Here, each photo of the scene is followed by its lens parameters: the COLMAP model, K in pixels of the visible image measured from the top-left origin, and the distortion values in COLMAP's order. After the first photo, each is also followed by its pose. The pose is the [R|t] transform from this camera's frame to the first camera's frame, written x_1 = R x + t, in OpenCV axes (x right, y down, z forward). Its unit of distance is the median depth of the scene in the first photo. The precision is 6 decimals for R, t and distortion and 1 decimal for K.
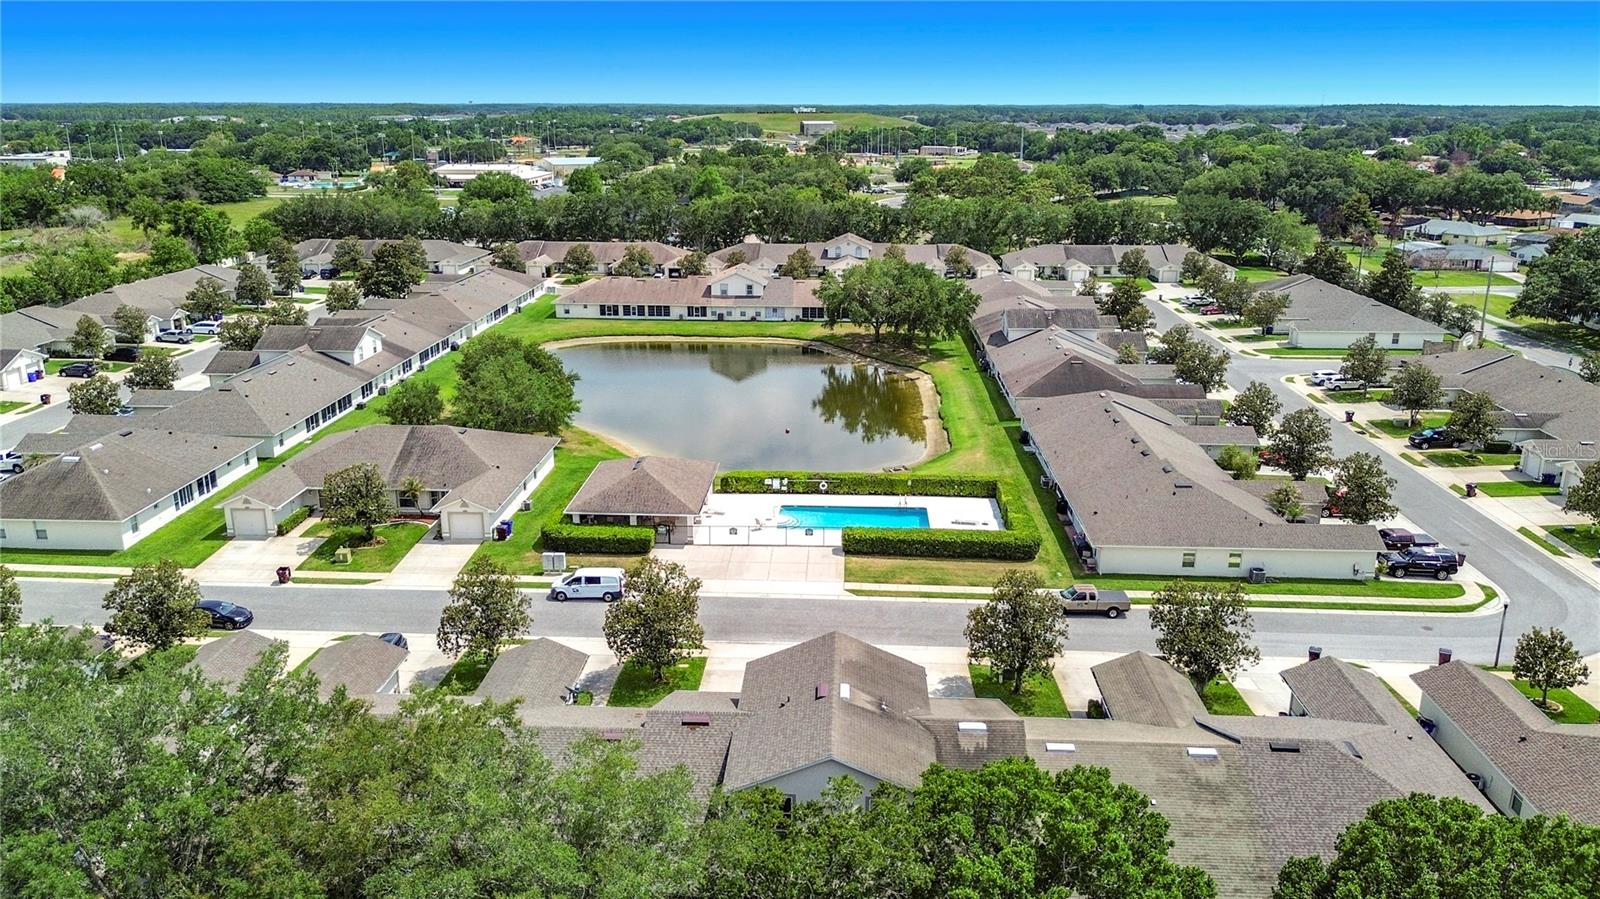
lens RADIAL K [[1162.1, 0, 794.1], [0, 1162.1, 450.9], [0, 0, 1]] dist [0.073275, -0.129663]
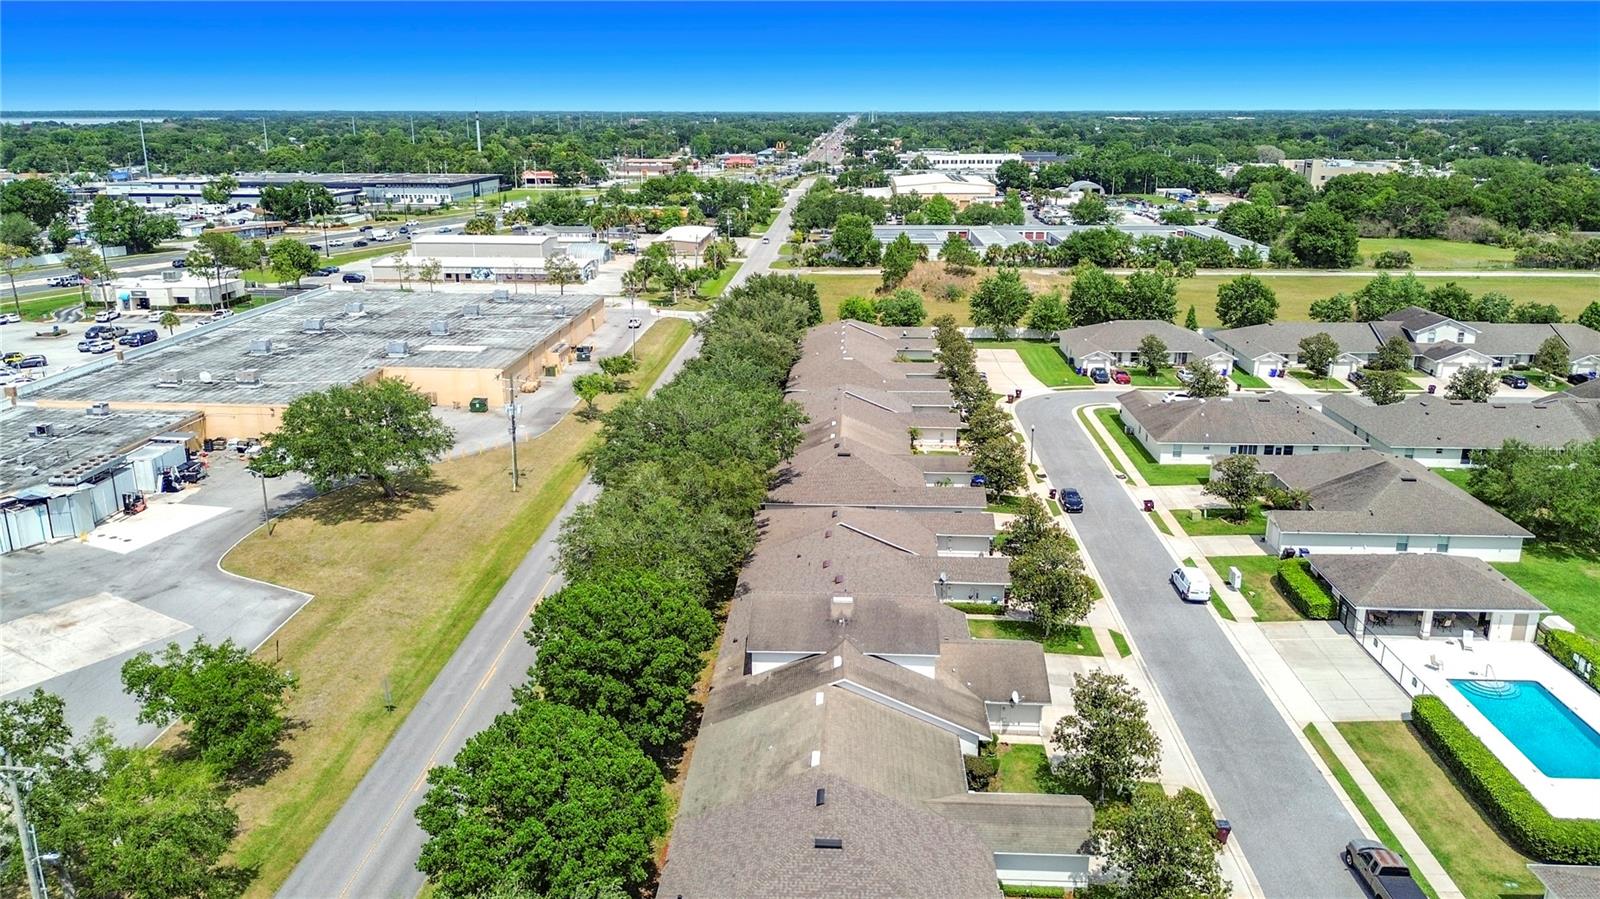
lens RADIAL K [[1166.4, 0, 800.0], [0, 1166.4, 449.5], [0, 0, 1]] dist [0.013714, 0.000154]
pose [[0.006752, 0.278525, -0.960405, 0.680330], [-0.285346, 0.921032, 0.265100, -0.159396], [0.958401, 0.272258, 0.085694, 0.403030]]
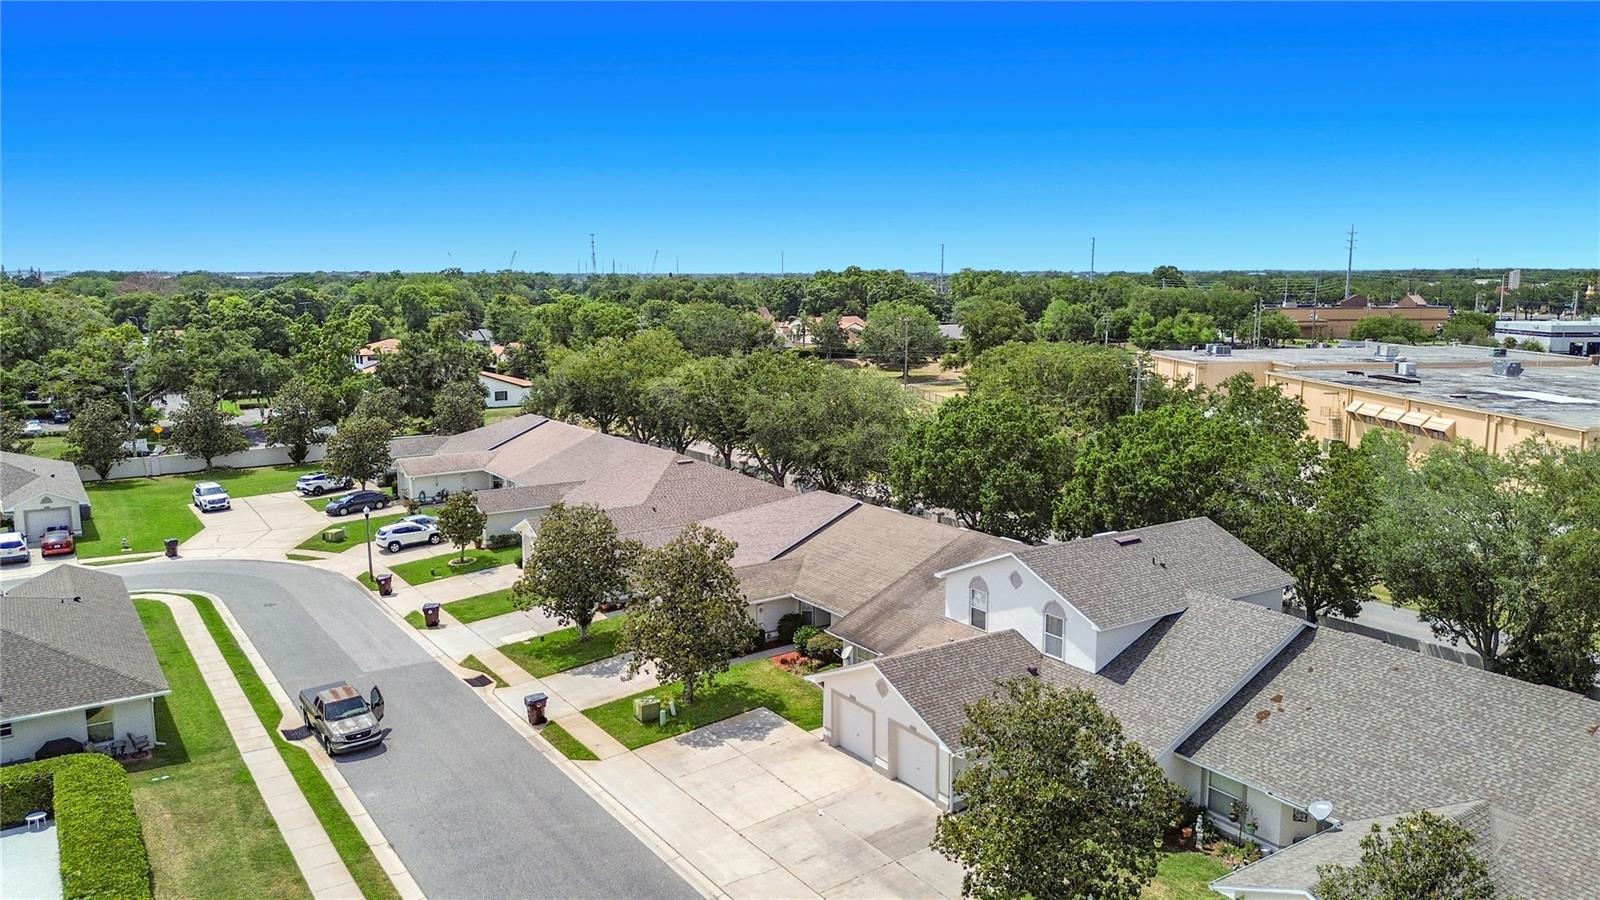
lens RADIAL K [[1150.7, 0, 799.0], [0, 1150.7, 473.4], [0, 0, 1]] dist [0.091652, -0.119456]
pose [[-0.604377, -0.134459, 0.785270, -0.268182], [0.228505, 0.914989, 0.332538, -0.100317], [-0.763226, 0.380416, -0.522273, 0.846519]]
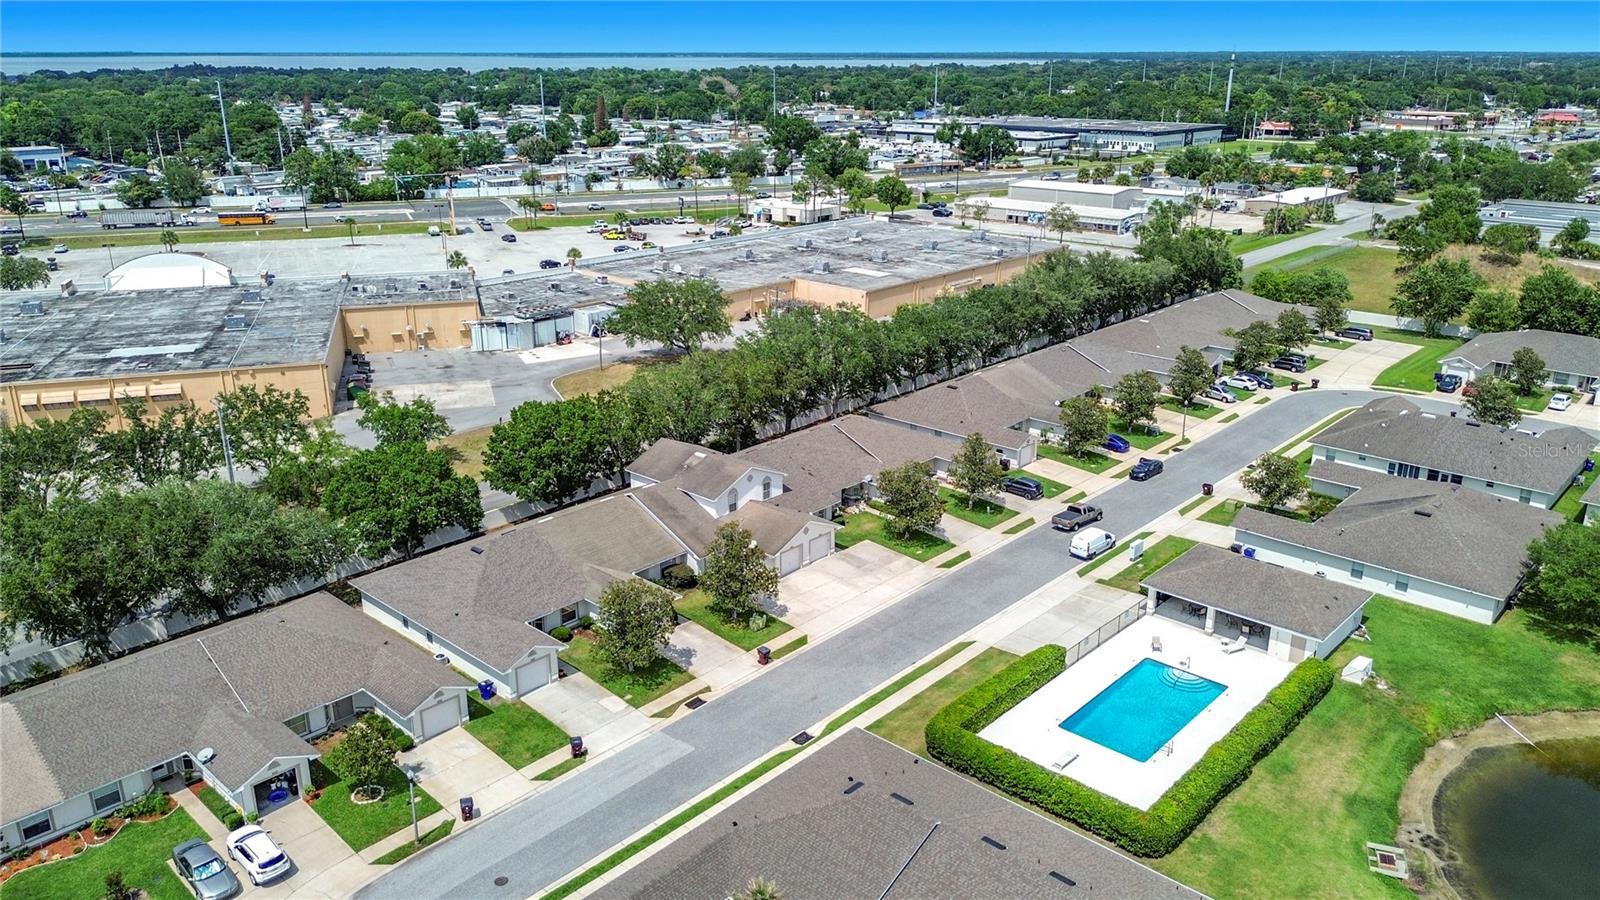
lens RADIAL K [[1177.0, 0, 799.5], [0, 1177.0, 406.4], [0, 0, 1]] dist [0.055682, -0.087510]
pose [[-0.636007, 0.221987, -0.739065, 0.710821], [-0.220247, 0.865676, 0.449552, -0.405629], [0.739585, 0.448695, -0.501684, 1.071103]]
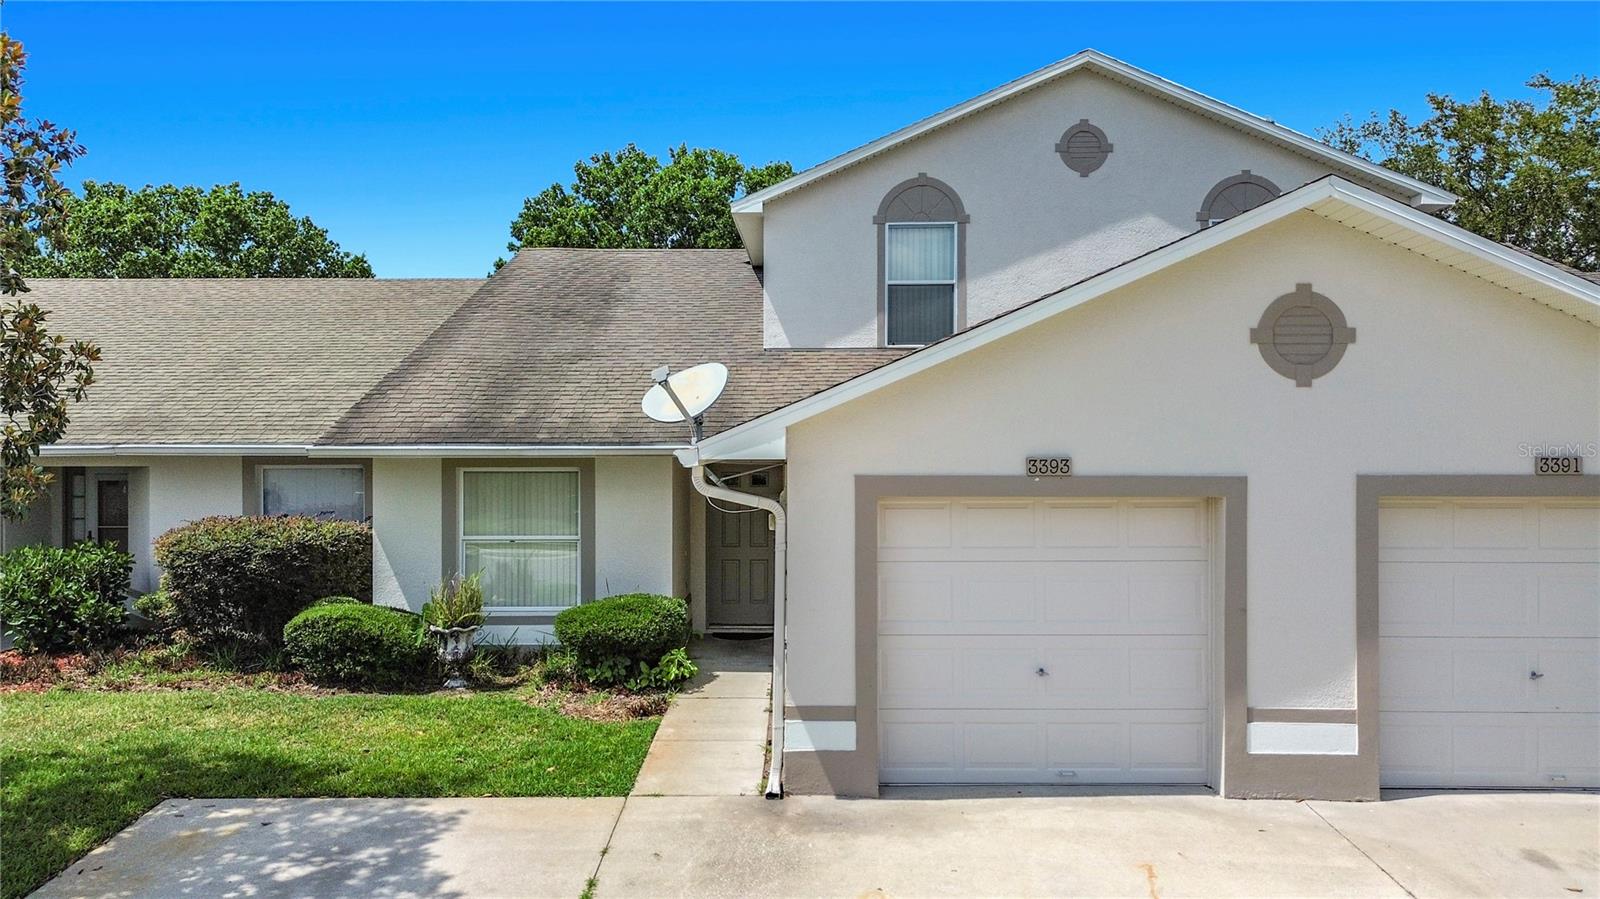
lens RADIAL K [[1141.6, 0, 800.9], [0, 1141.6, 440.9], [0, 0, 1]] dist [0.054743, -0.041875]
pose [[-0.999105, 0.001528, -0.042281, 0.061077], [-0.010343, 0.960205, 0.279105, 0.095861], [0.041025, 0.279292, -0.959329, 0.717628]]
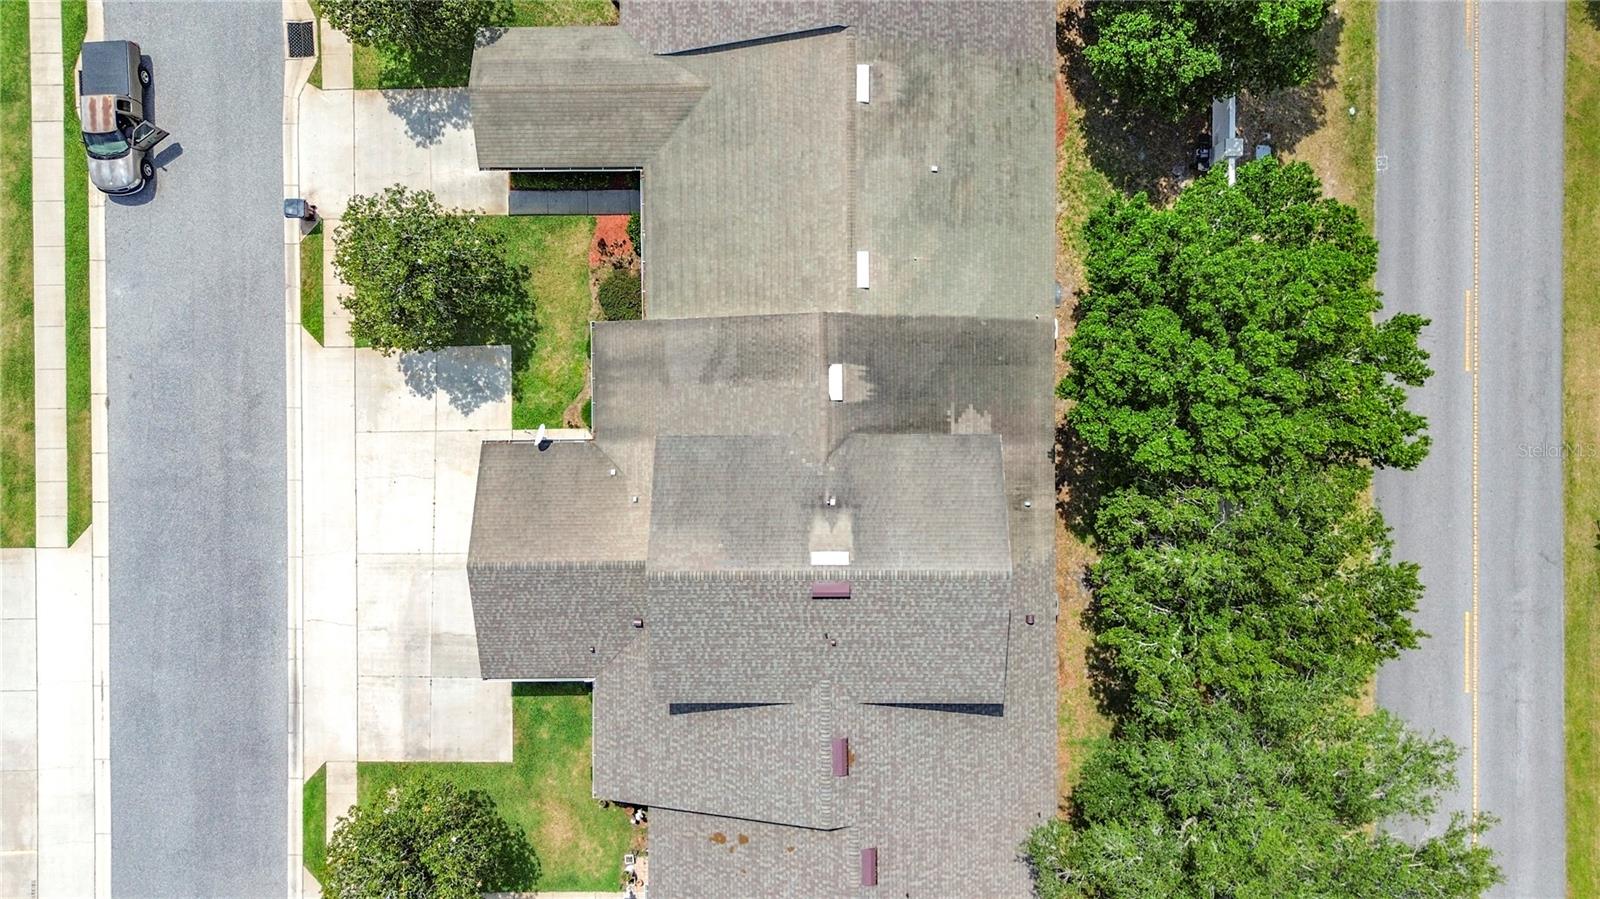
lens RADIAL K [[1155.5, 0, 798.1], [0, 1155.5, 405.7], [0, 0, 1]] dist [0.084722, -0.105004]
pose [[-0.059918, -0.998107, -0.013900, 0.078695], [0.303977, -0.031508, 0.952158, -0.242394], [-0.950793, 0.052826, 0.305289, 0.409772]]
